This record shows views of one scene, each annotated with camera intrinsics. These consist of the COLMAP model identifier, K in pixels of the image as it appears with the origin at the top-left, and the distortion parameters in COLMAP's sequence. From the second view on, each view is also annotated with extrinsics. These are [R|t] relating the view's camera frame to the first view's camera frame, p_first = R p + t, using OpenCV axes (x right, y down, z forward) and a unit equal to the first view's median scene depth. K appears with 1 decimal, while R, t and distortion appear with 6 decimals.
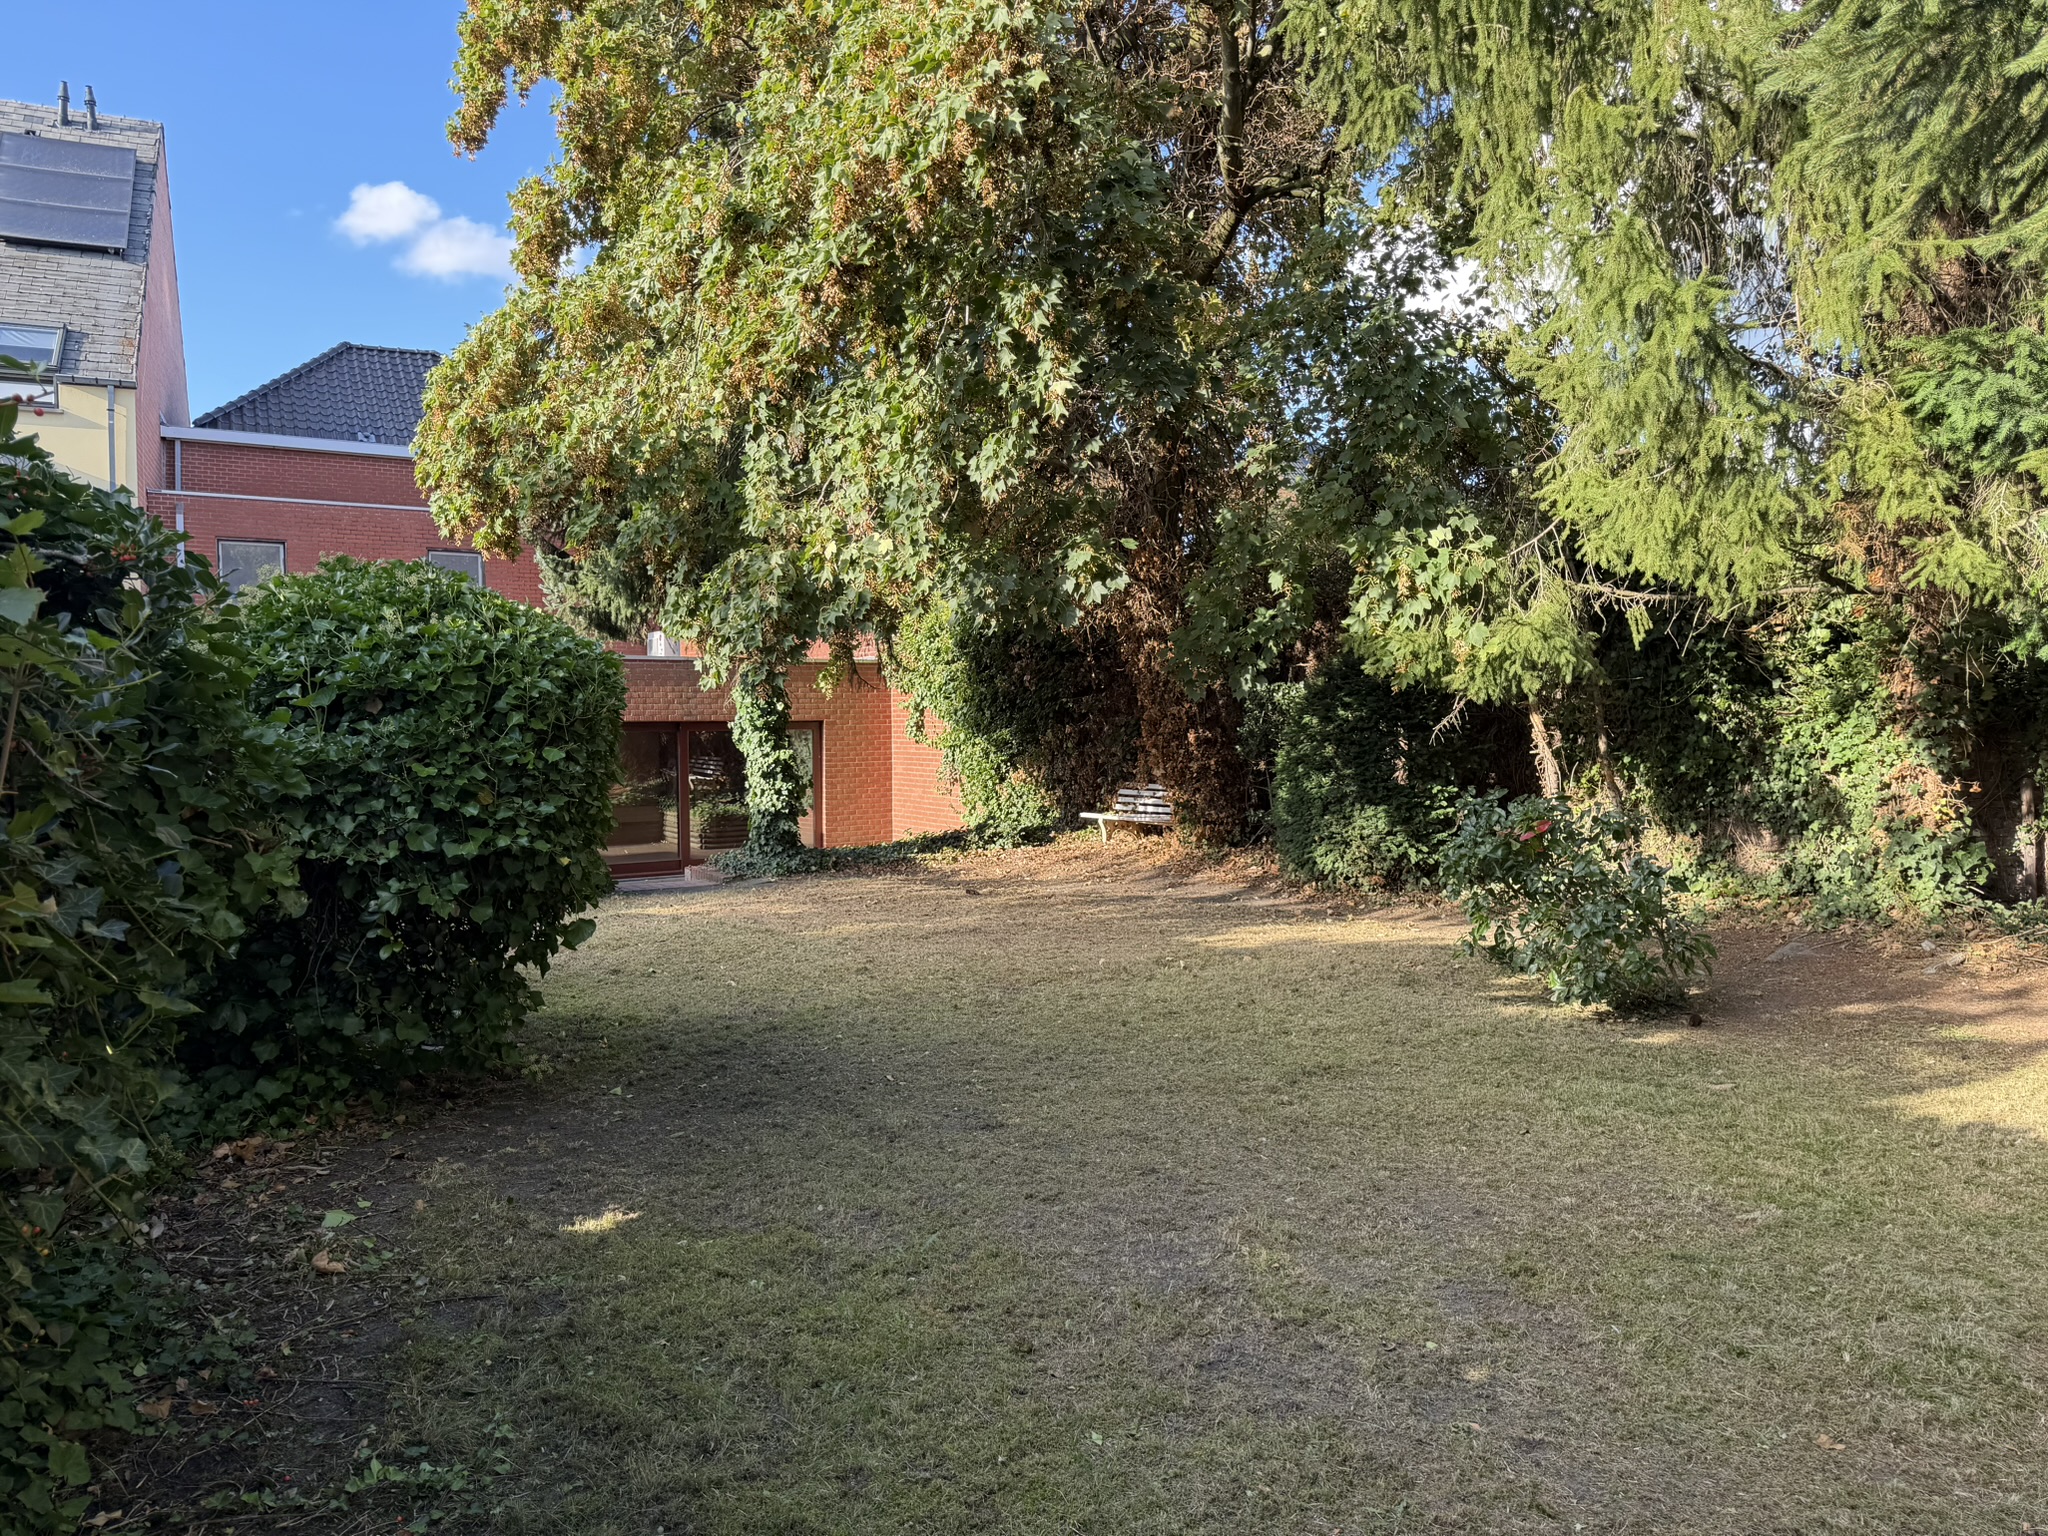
lens RADIAL K [[1459.9, 0, 1041.0], [0, 1459.9, 764.7], [0, 0, 1]] dist [0.073351, -0.093904]
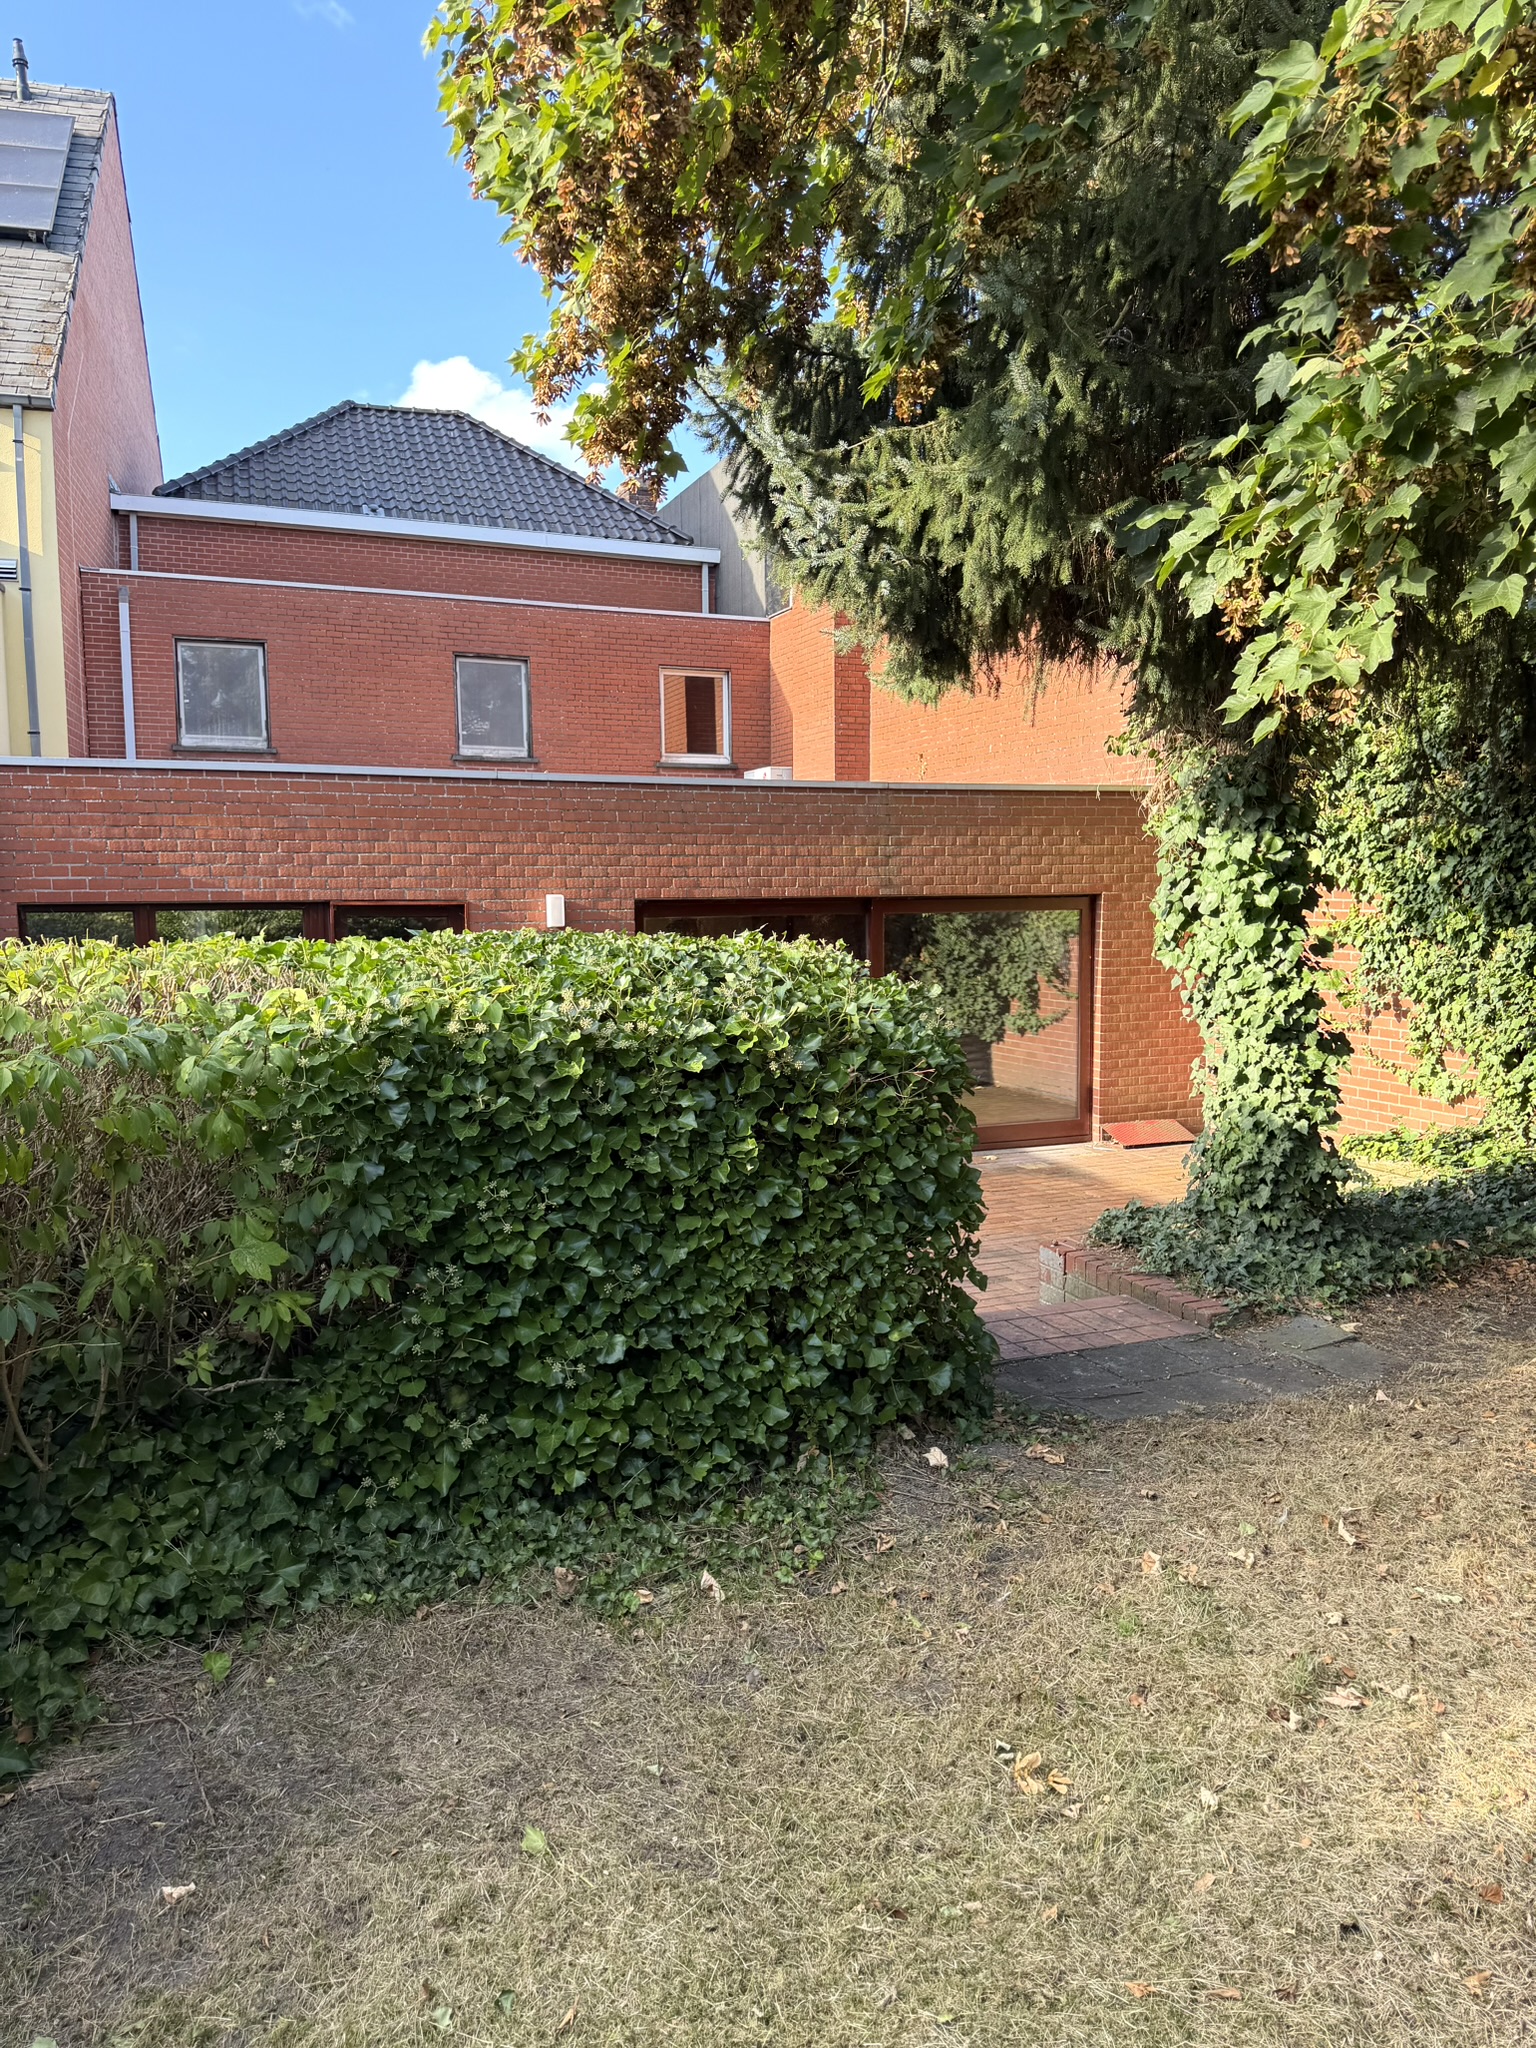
lens RADIAL K [[1459.9, 0, 765.8], [0, 1459.9, 1029.3], [0, 0, 1]] dist [0.073351, -0.093904]
pose [[0.983465, 0.016626, -0.180332, -0.157755], [-0.005598, 0.998092, 0.061488, -0.011180], [0.181010, -0.059462, 0.981682, 0.370716]]
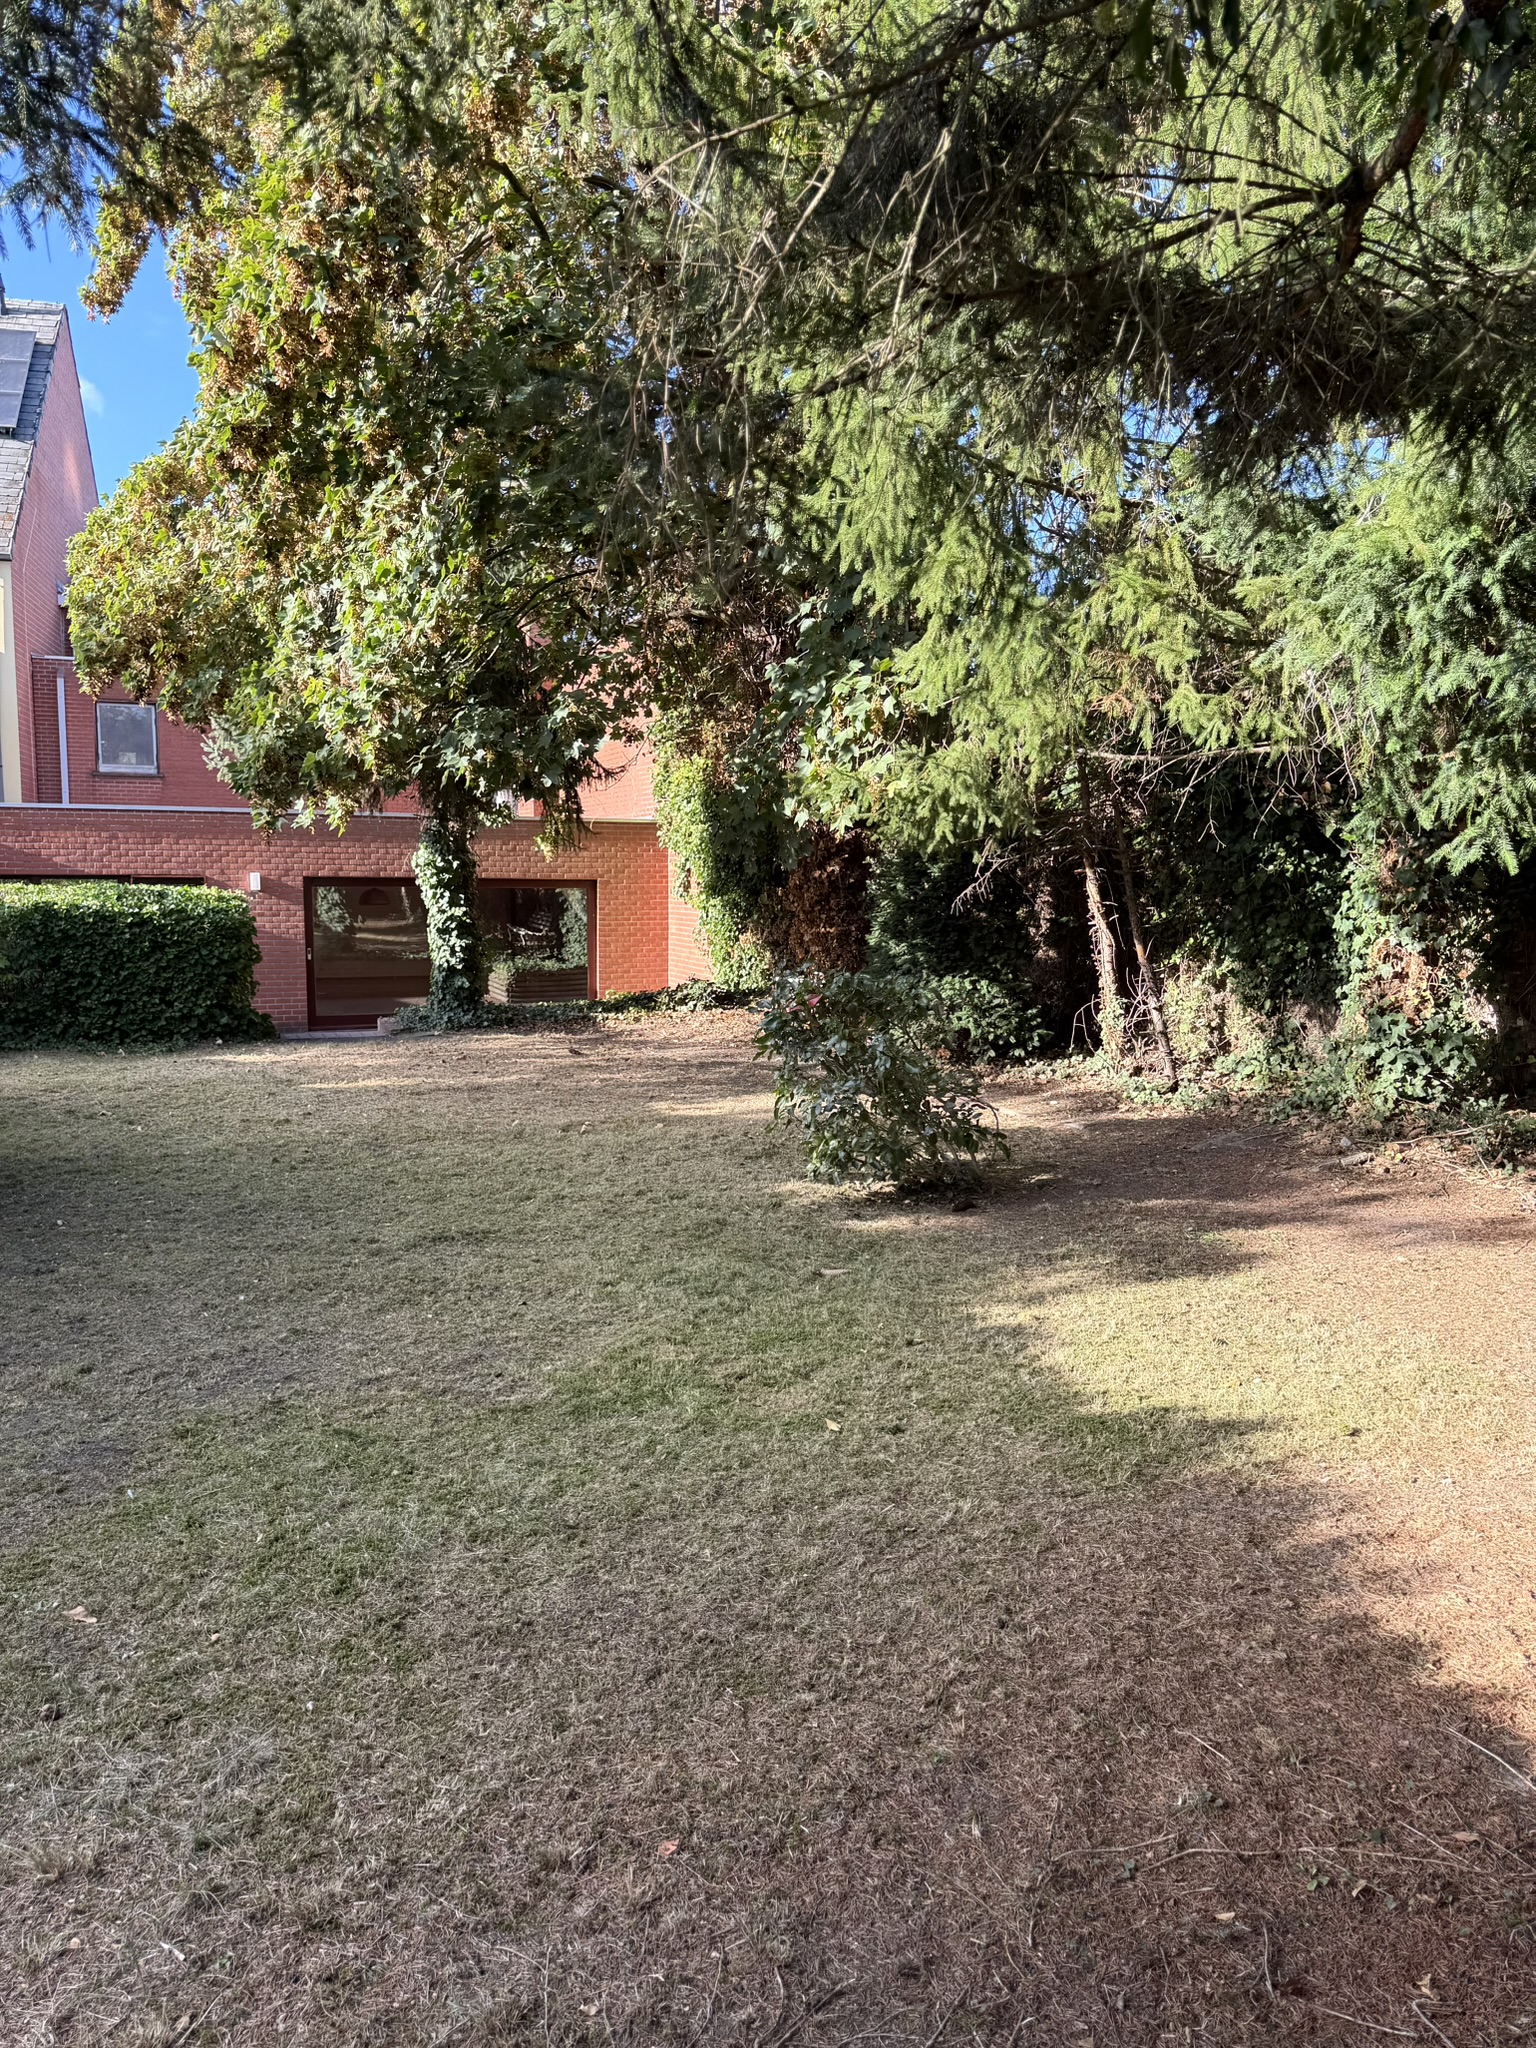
lens RADIAL K [[1459.9, 0, 769.7], [0, 1459.9, 1024.2], [0, 0, 1]] dist [0.073351, -0.093904]
pose [[0.982315, 0.031370, -0.184590, 0.142096], [-0.019097, 0.997510, 0.067894, -0.001107], [0.186260, -0.063169, 0.980468, 0.024507]]
